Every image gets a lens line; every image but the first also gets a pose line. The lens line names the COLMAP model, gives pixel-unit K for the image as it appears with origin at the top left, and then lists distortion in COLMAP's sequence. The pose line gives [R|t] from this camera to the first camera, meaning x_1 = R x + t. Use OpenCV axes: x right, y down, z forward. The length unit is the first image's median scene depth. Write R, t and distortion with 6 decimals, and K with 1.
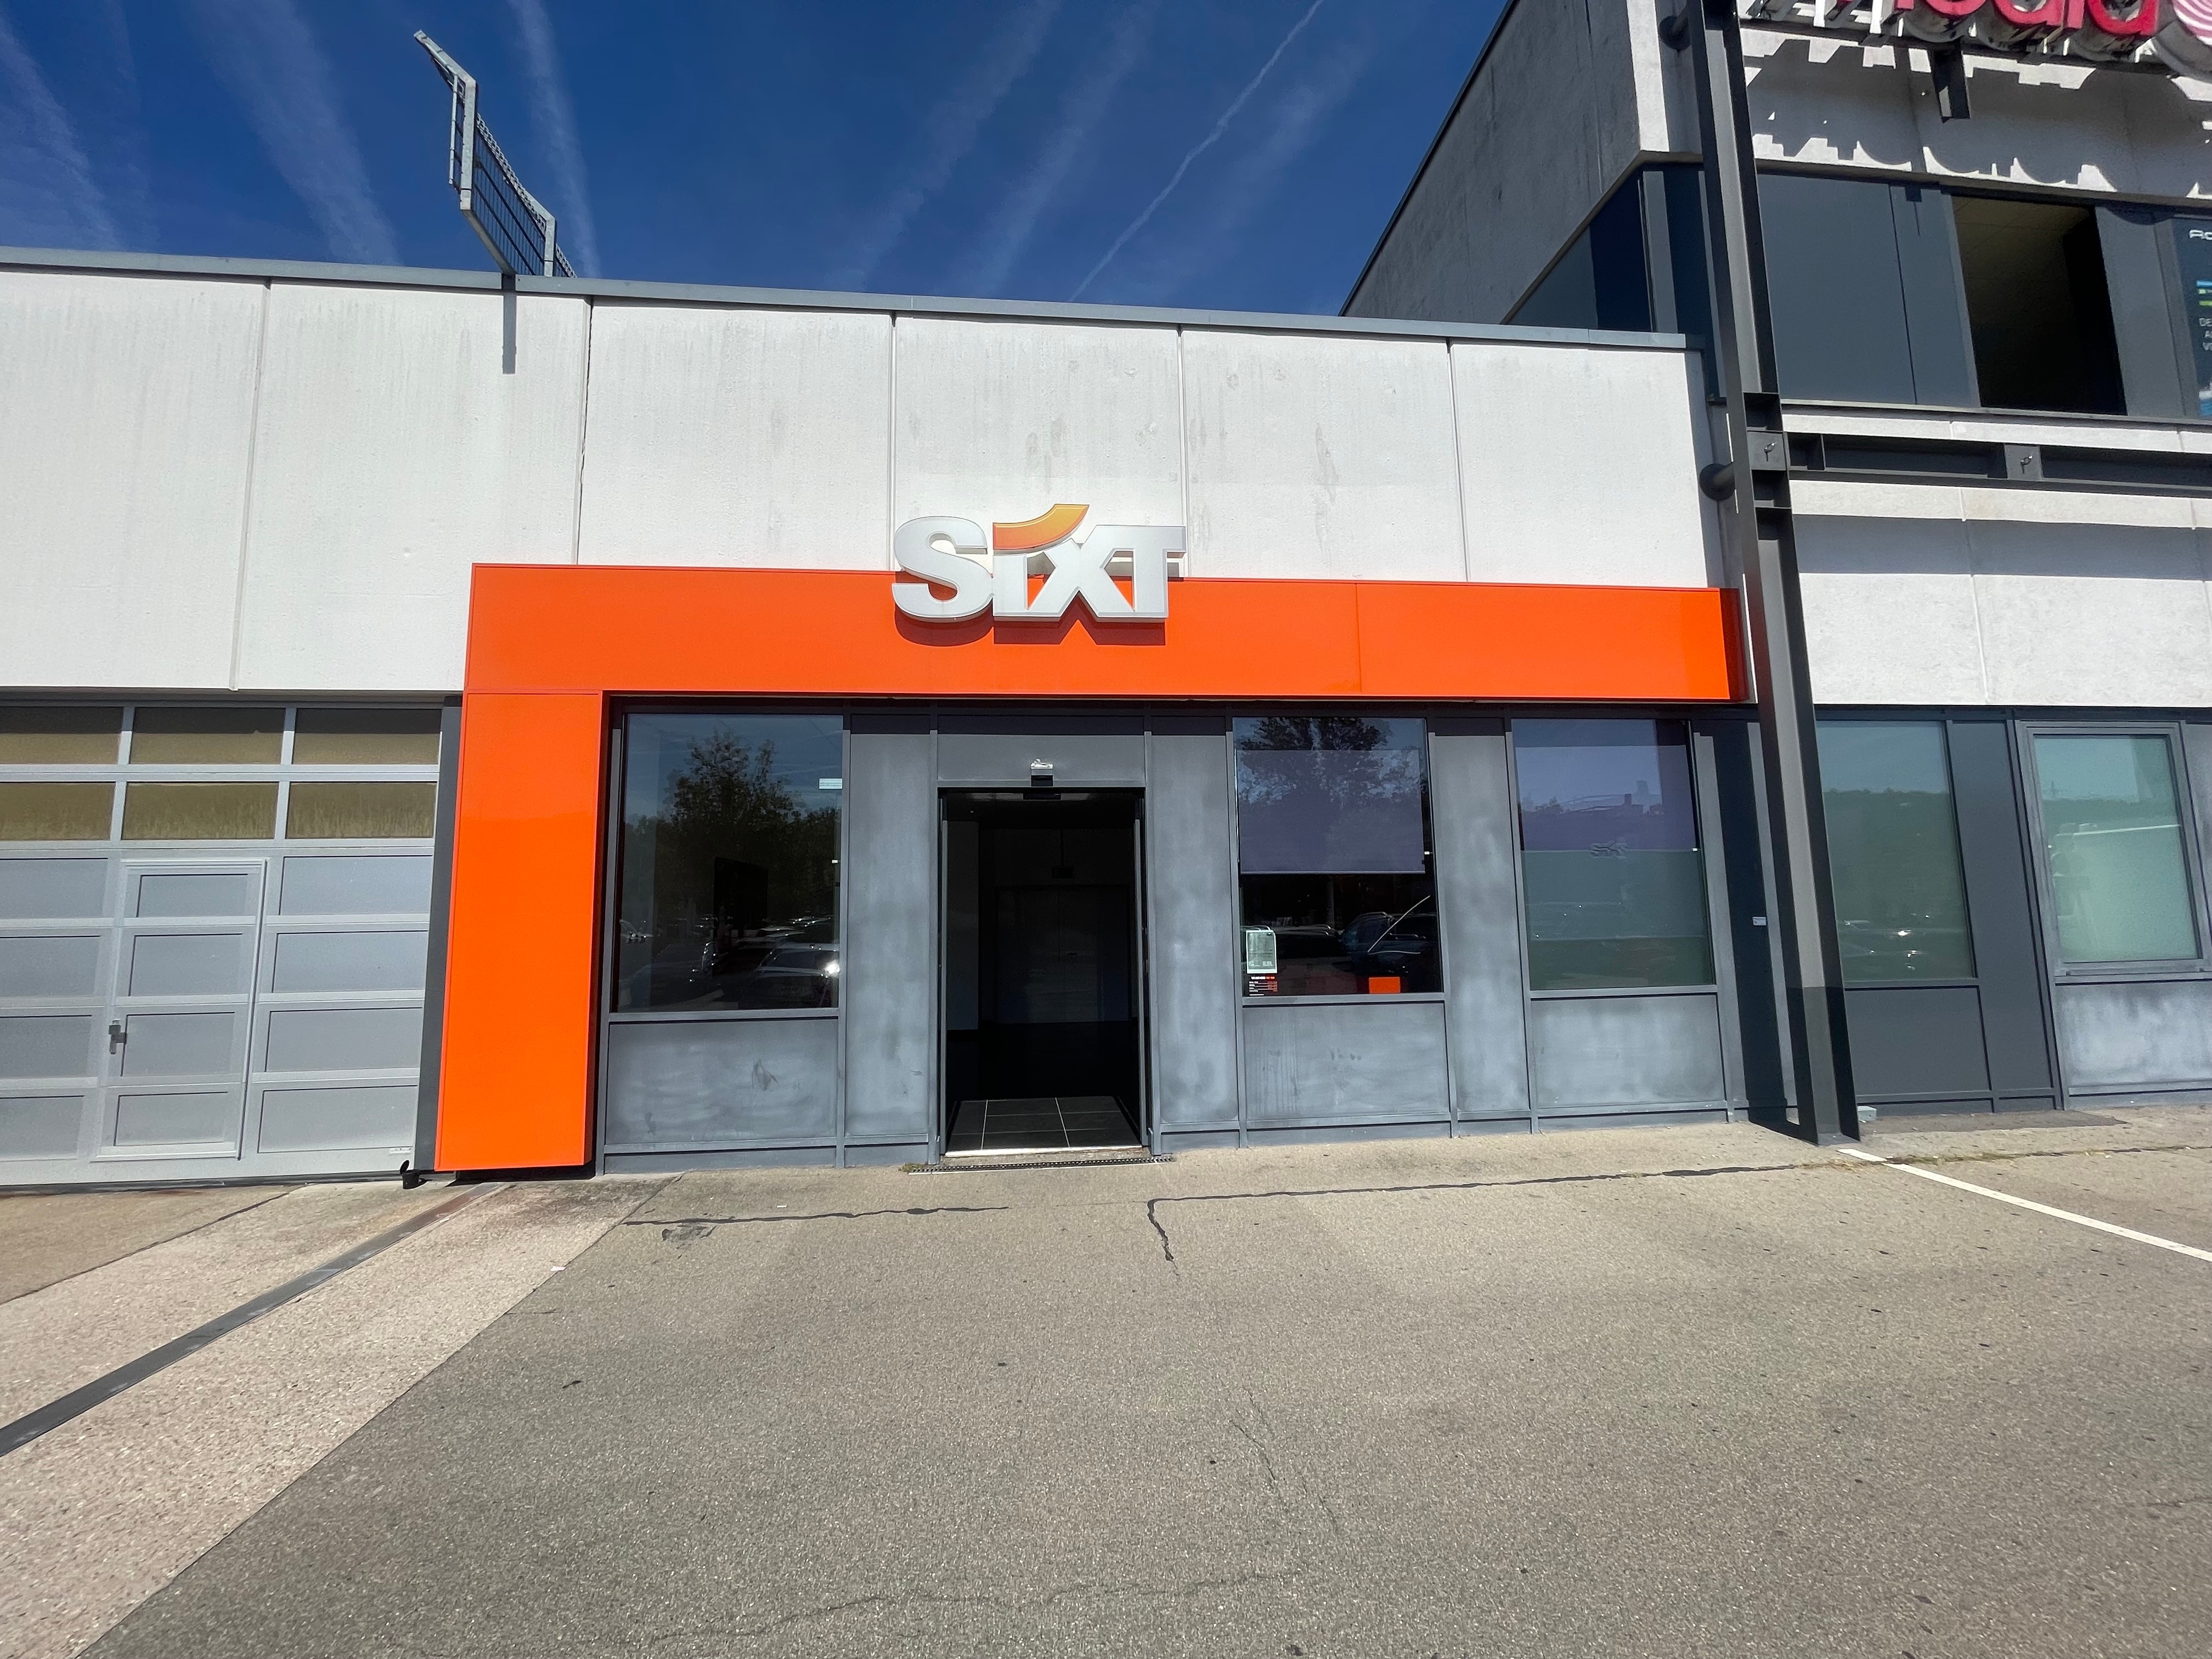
lens RADIAL K [[916.7, 0, 1096.9], [0, 916.7, 816.8], [0, 0, 1]] dist [0.002340, -0.000035]
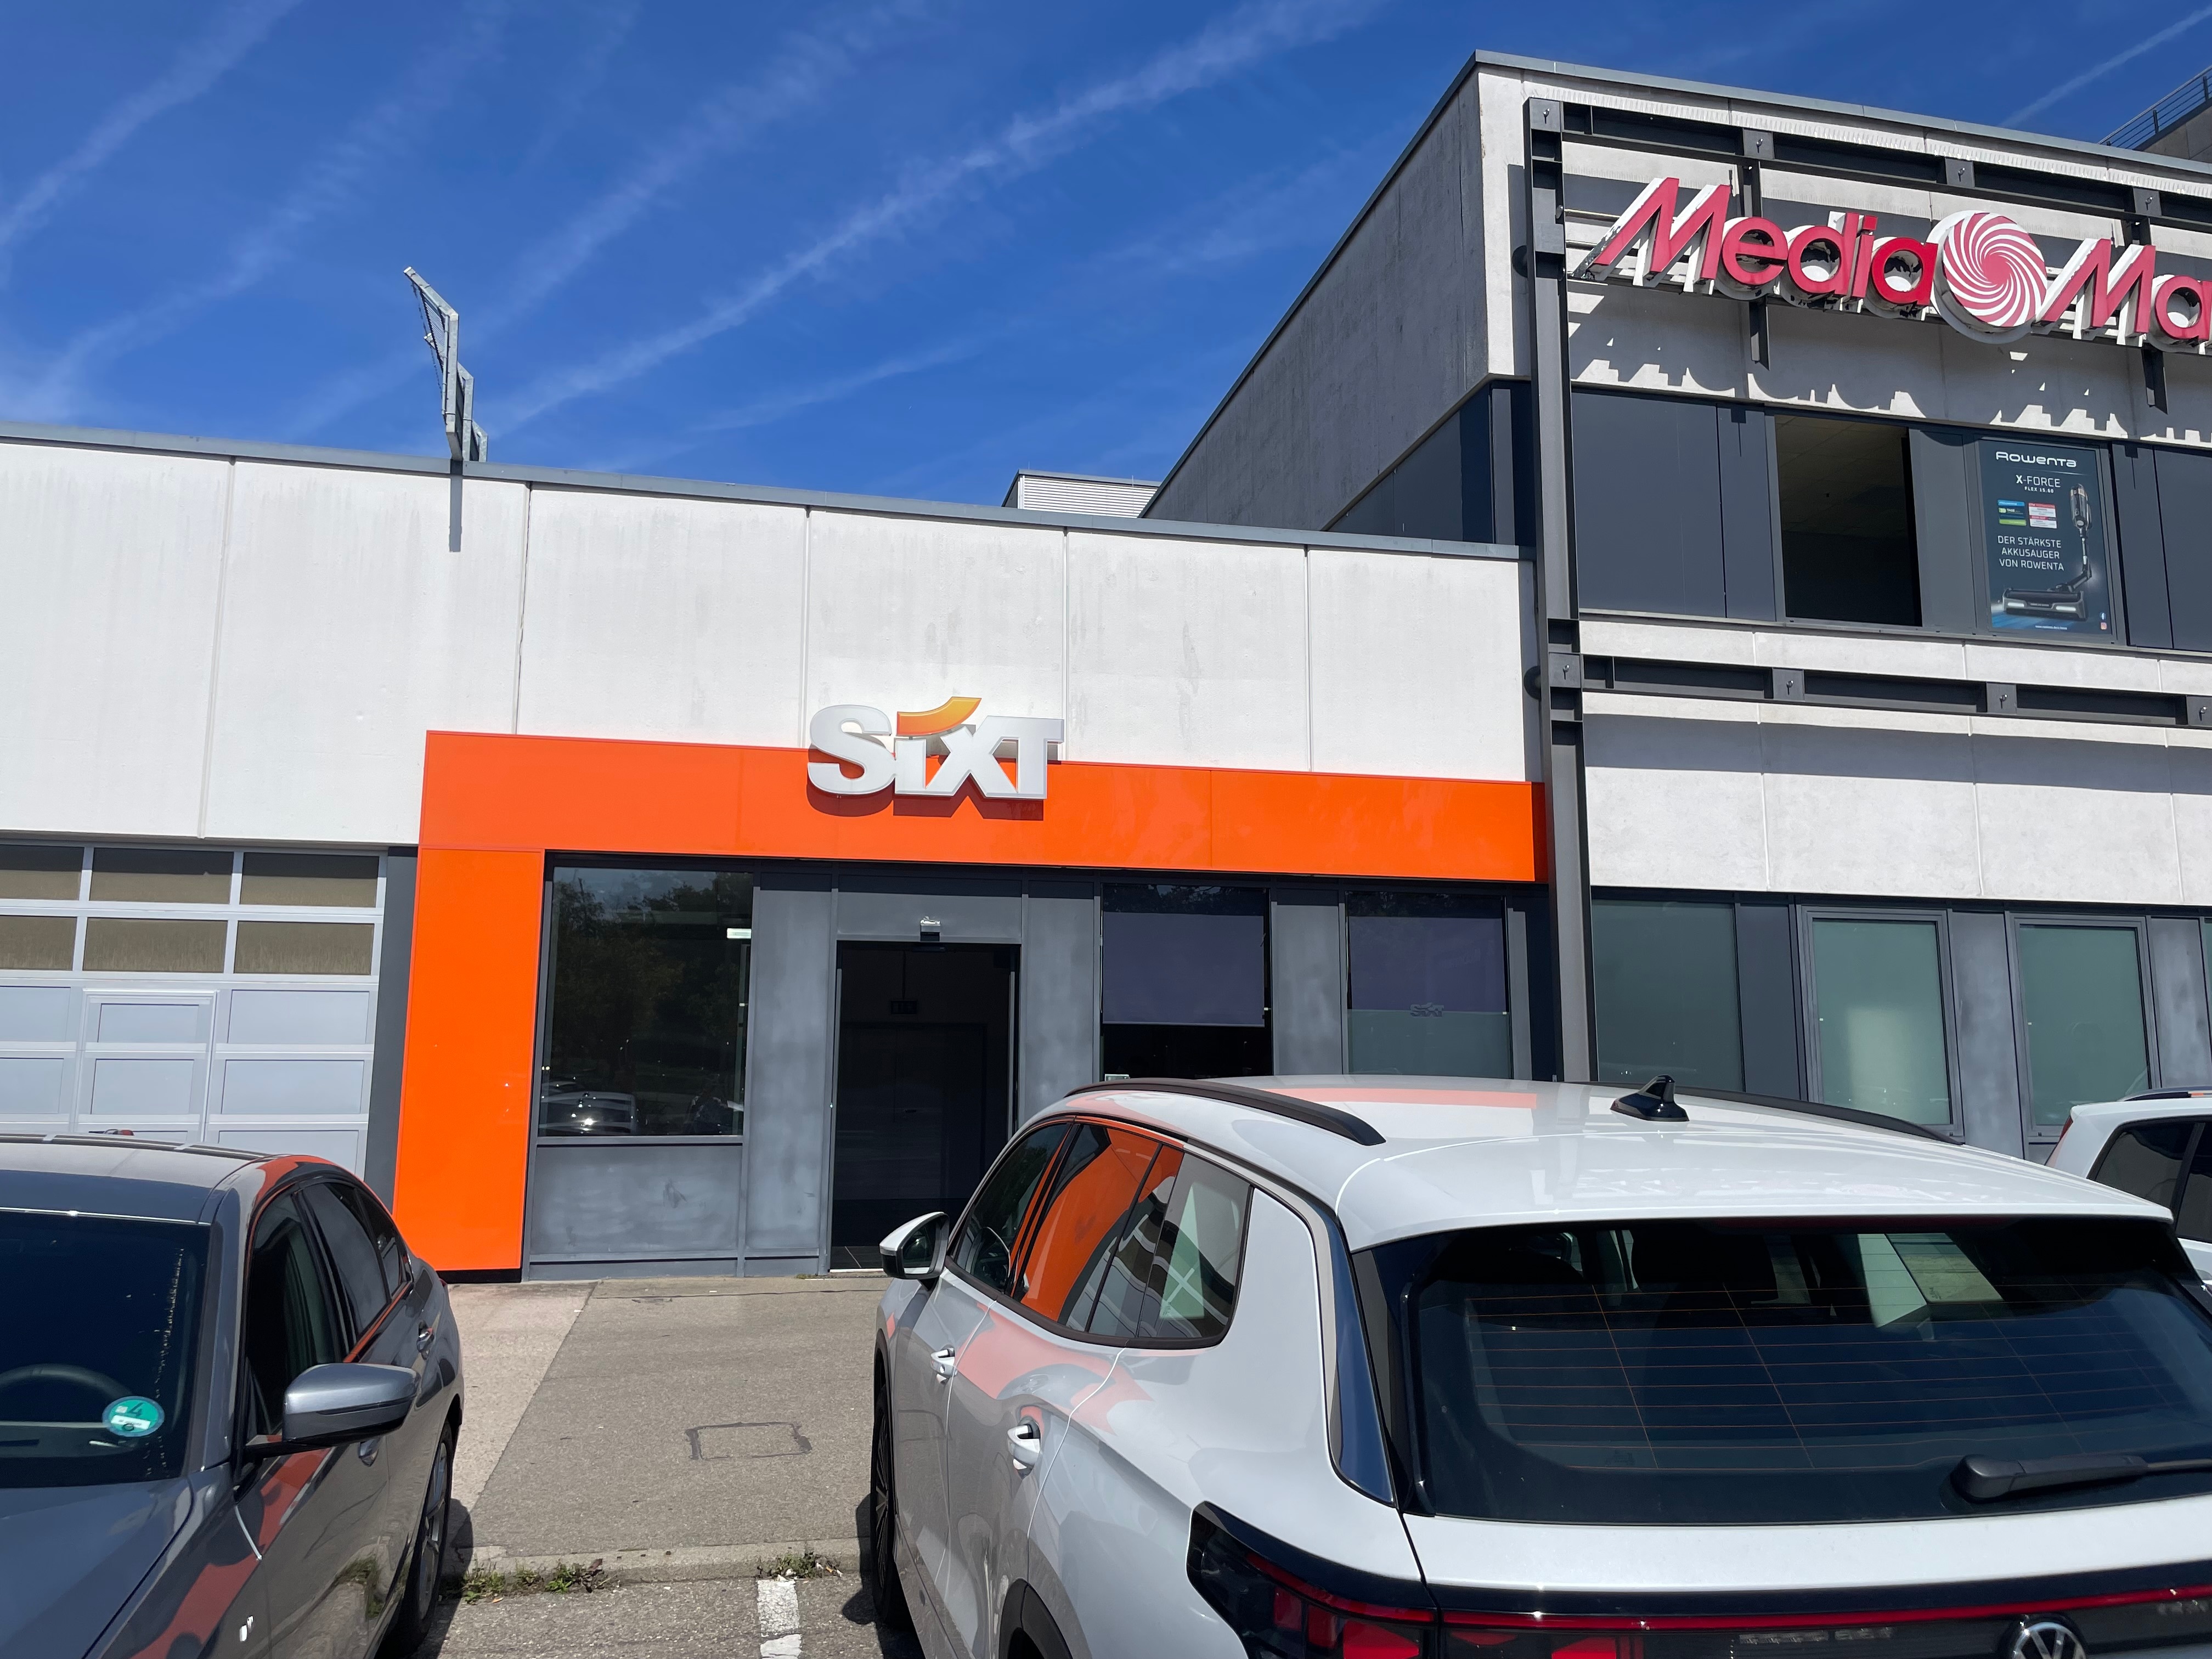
lens RADIAL K [[1642.2, 0, 1106.0], [0, 1642.2, 829.5], [0, 0, 1]] dist [0.109636, -0.129409]
pose [[0.991796, 0.039499, 0.121576, -0.095658], [-0.033913, 0.998287, -0.047676, -0.080789], [-0.123251, 0.043162, 0.991436, -1.033227]]
